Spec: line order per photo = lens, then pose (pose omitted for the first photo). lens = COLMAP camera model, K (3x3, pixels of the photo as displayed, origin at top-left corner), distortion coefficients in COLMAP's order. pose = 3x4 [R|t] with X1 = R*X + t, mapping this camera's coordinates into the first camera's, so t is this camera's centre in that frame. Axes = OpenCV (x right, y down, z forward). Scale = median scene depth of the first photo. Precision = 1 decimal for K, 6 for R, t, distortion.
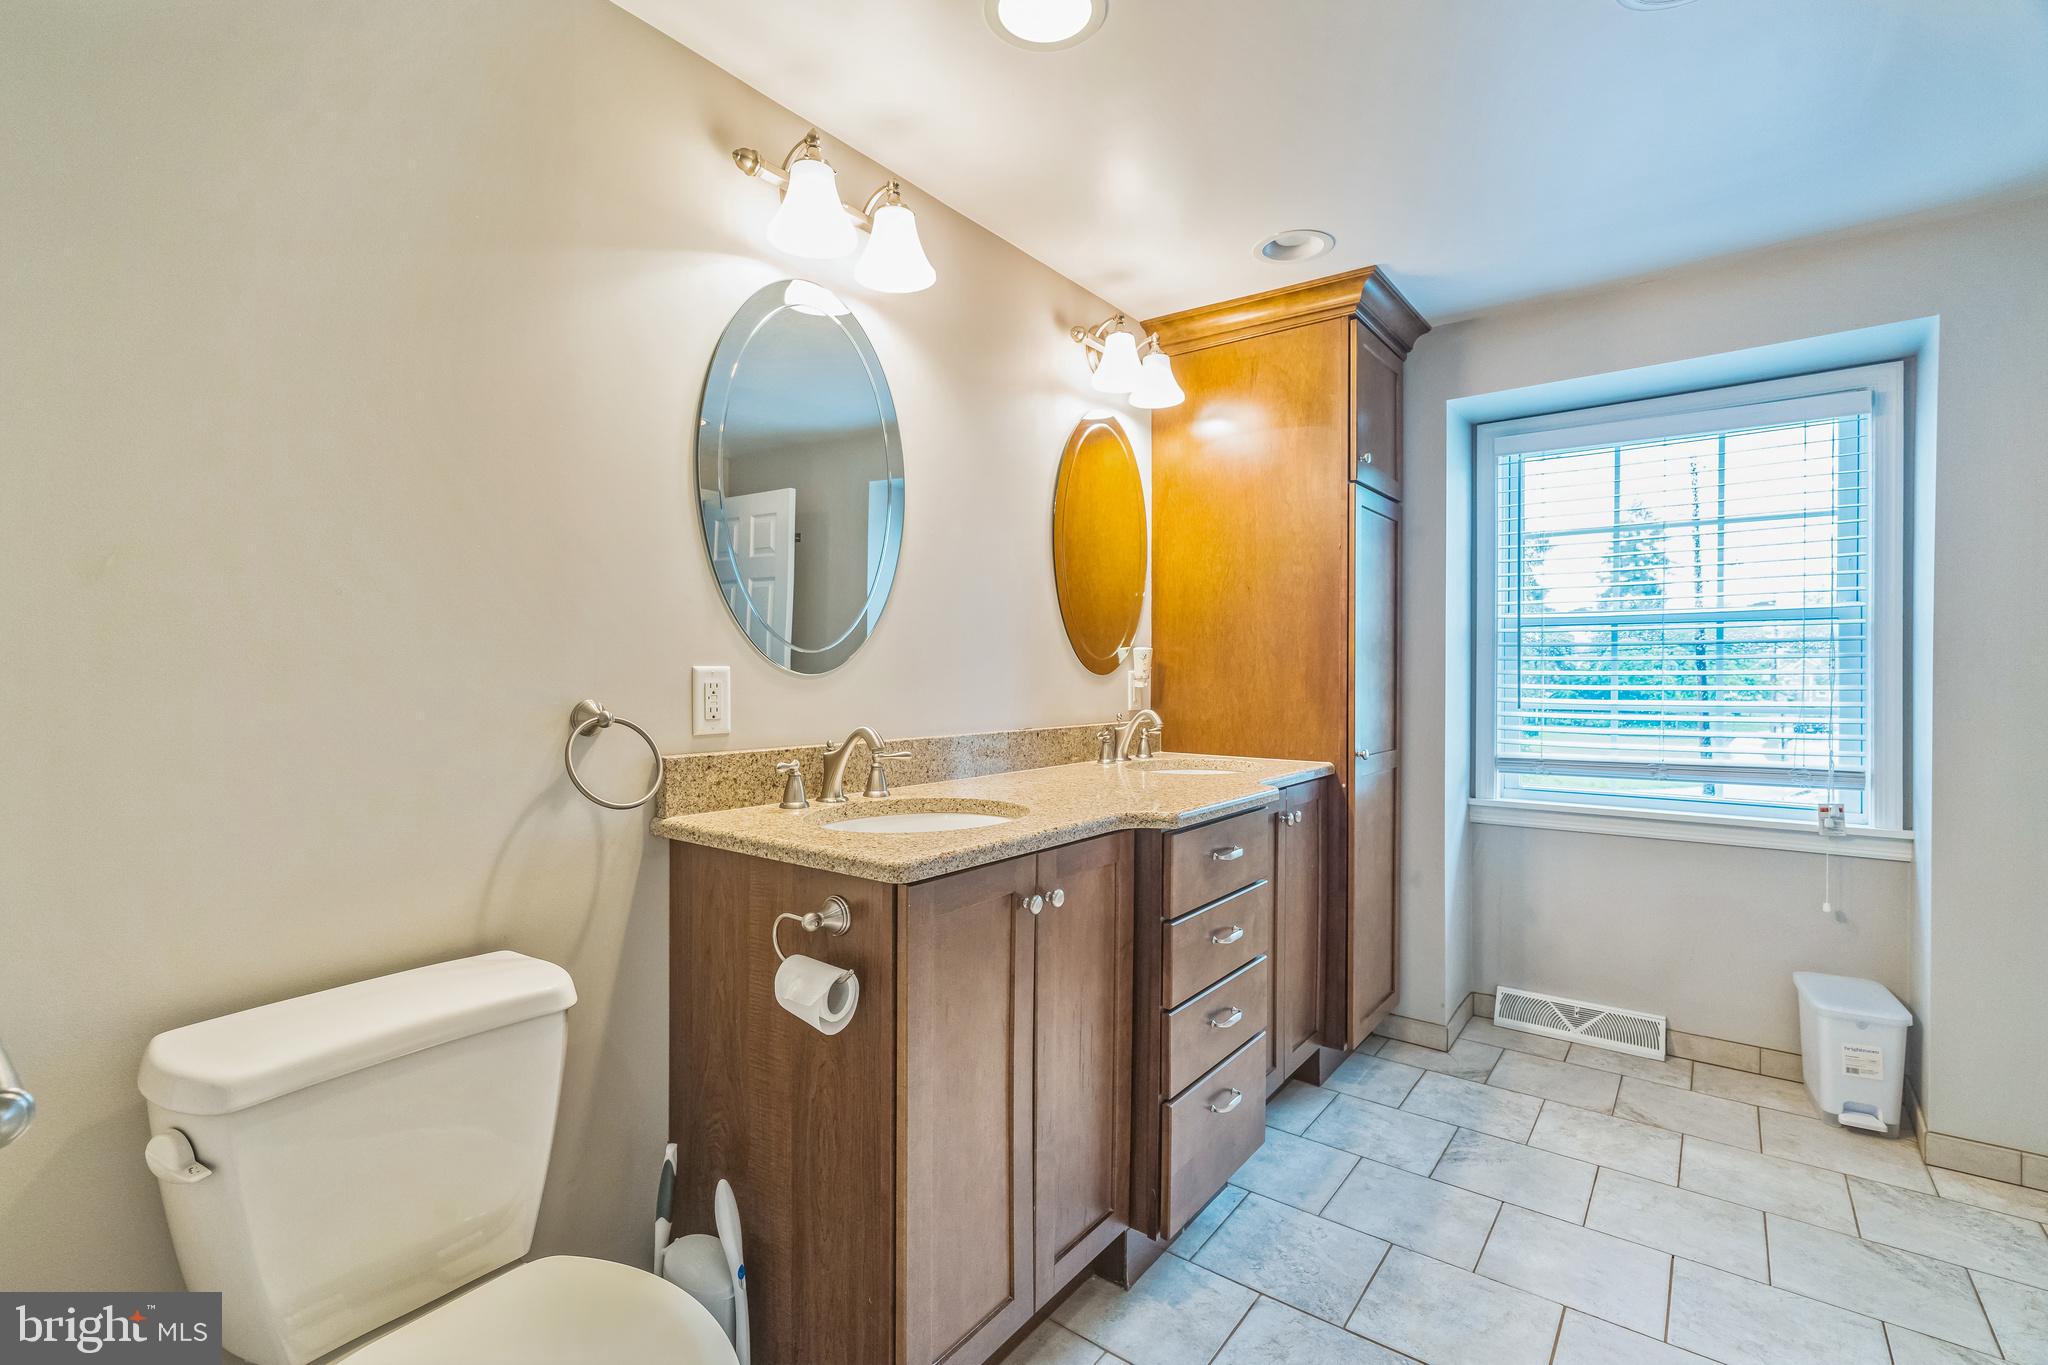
lens RADIAL K [[940.6, 0, 1025.9], [0, 940.6, 683.4], [0, 0, 1]] dist [-0.000165, 0.000191]
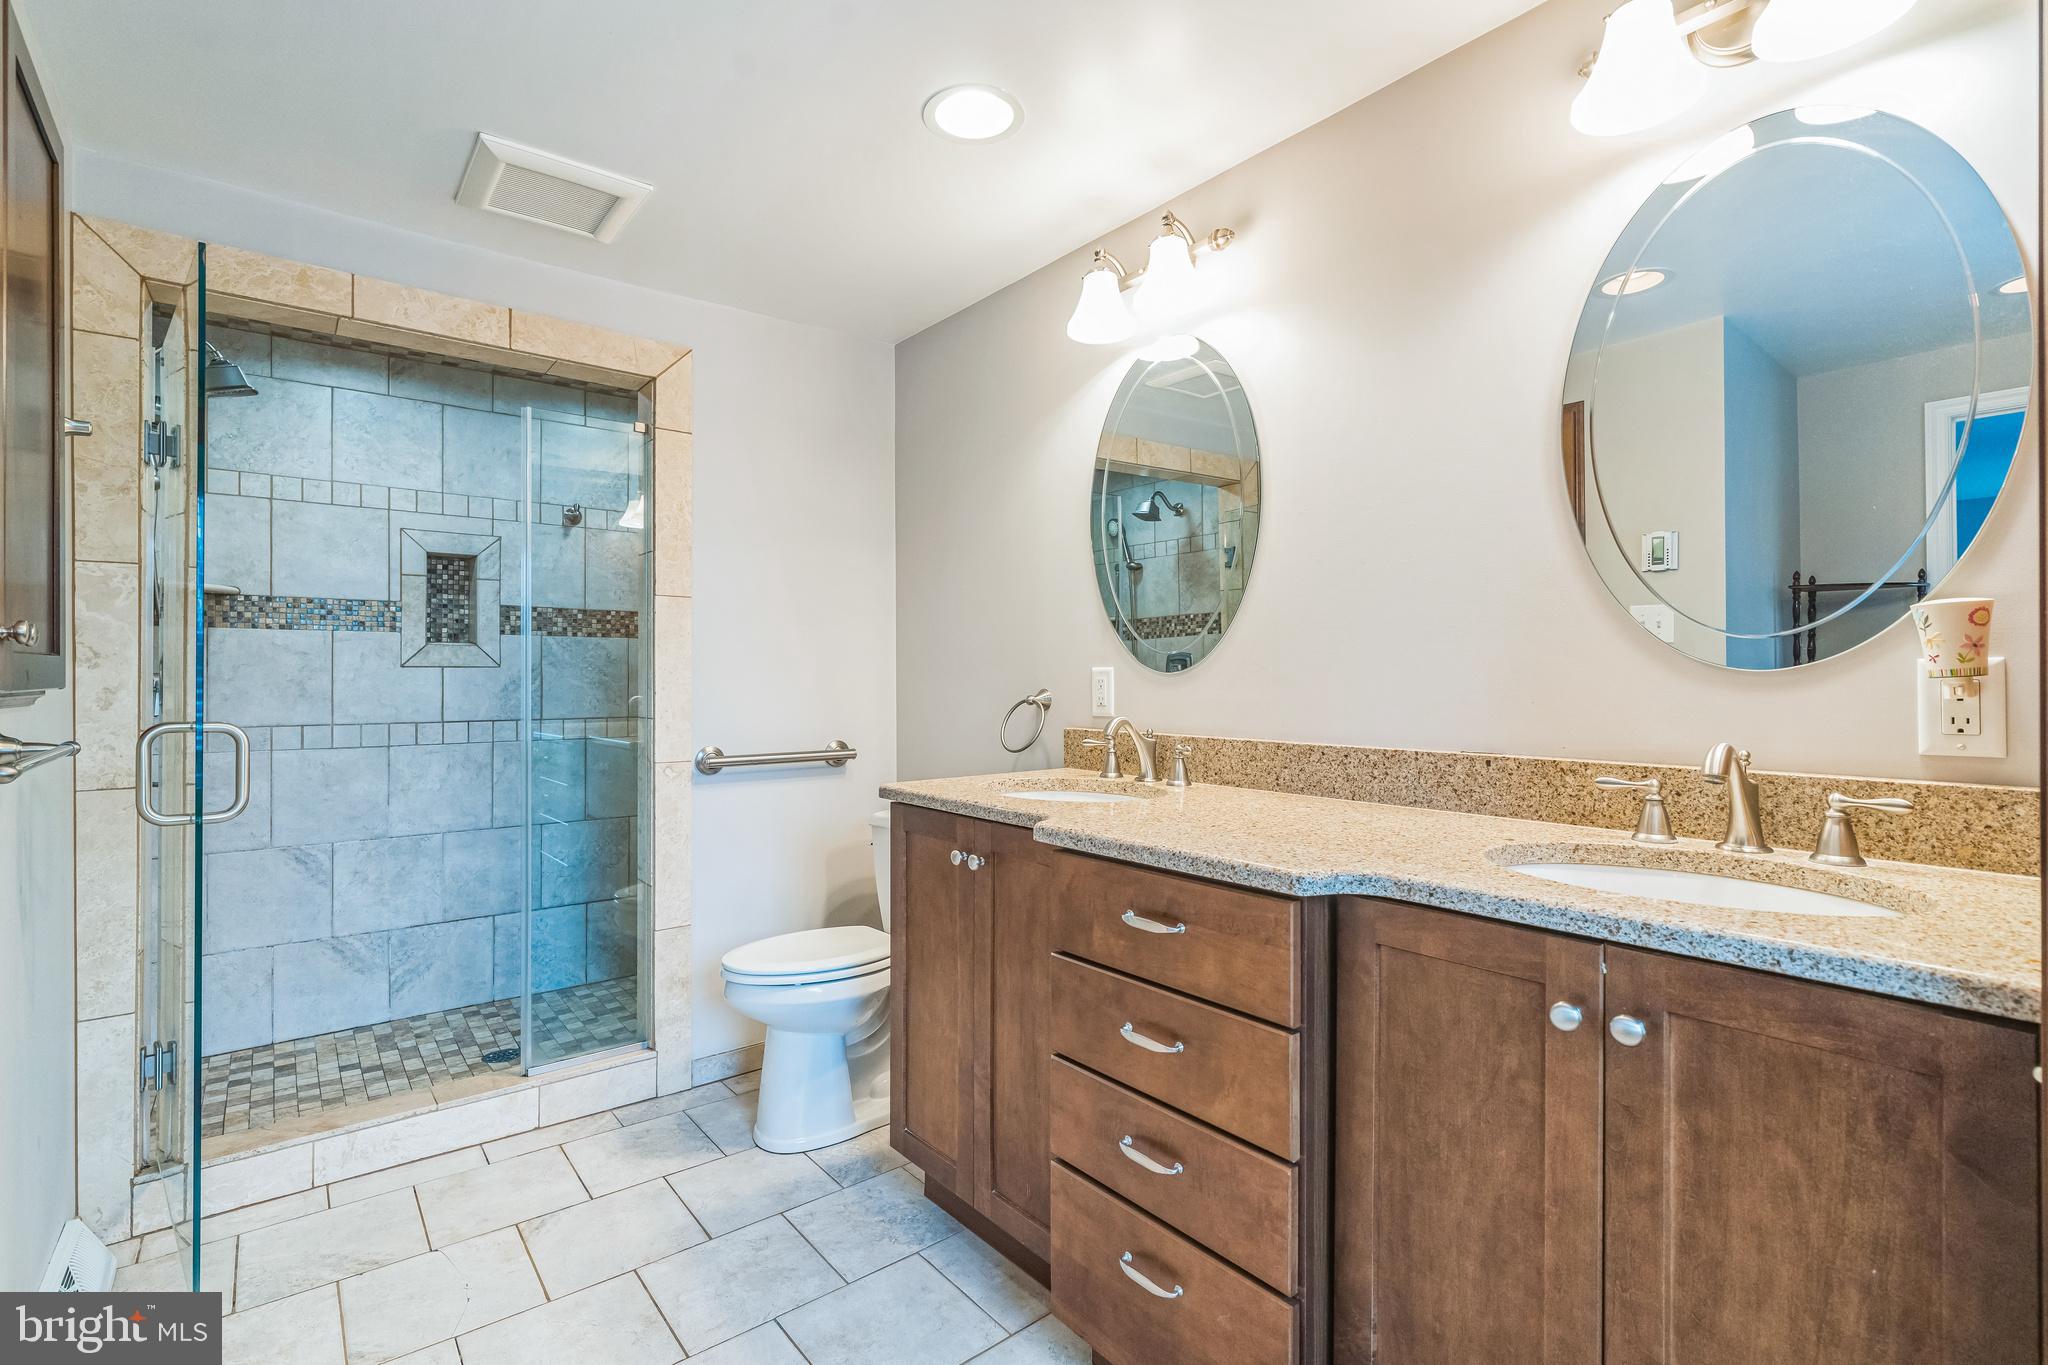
lens RADIAL K [[940.6, 0, 1025.1], [0, 940.6, 669.2], [0, 0, 1]] dist [-0.000165, 0.000191]
pose [[-0.232051, 0.008465, -0.972667, 0.927282], [0.005227, 0.999959, 0.007456, -0.023516], [0.972690, -0.003354, -0.232085, 1.065997]]
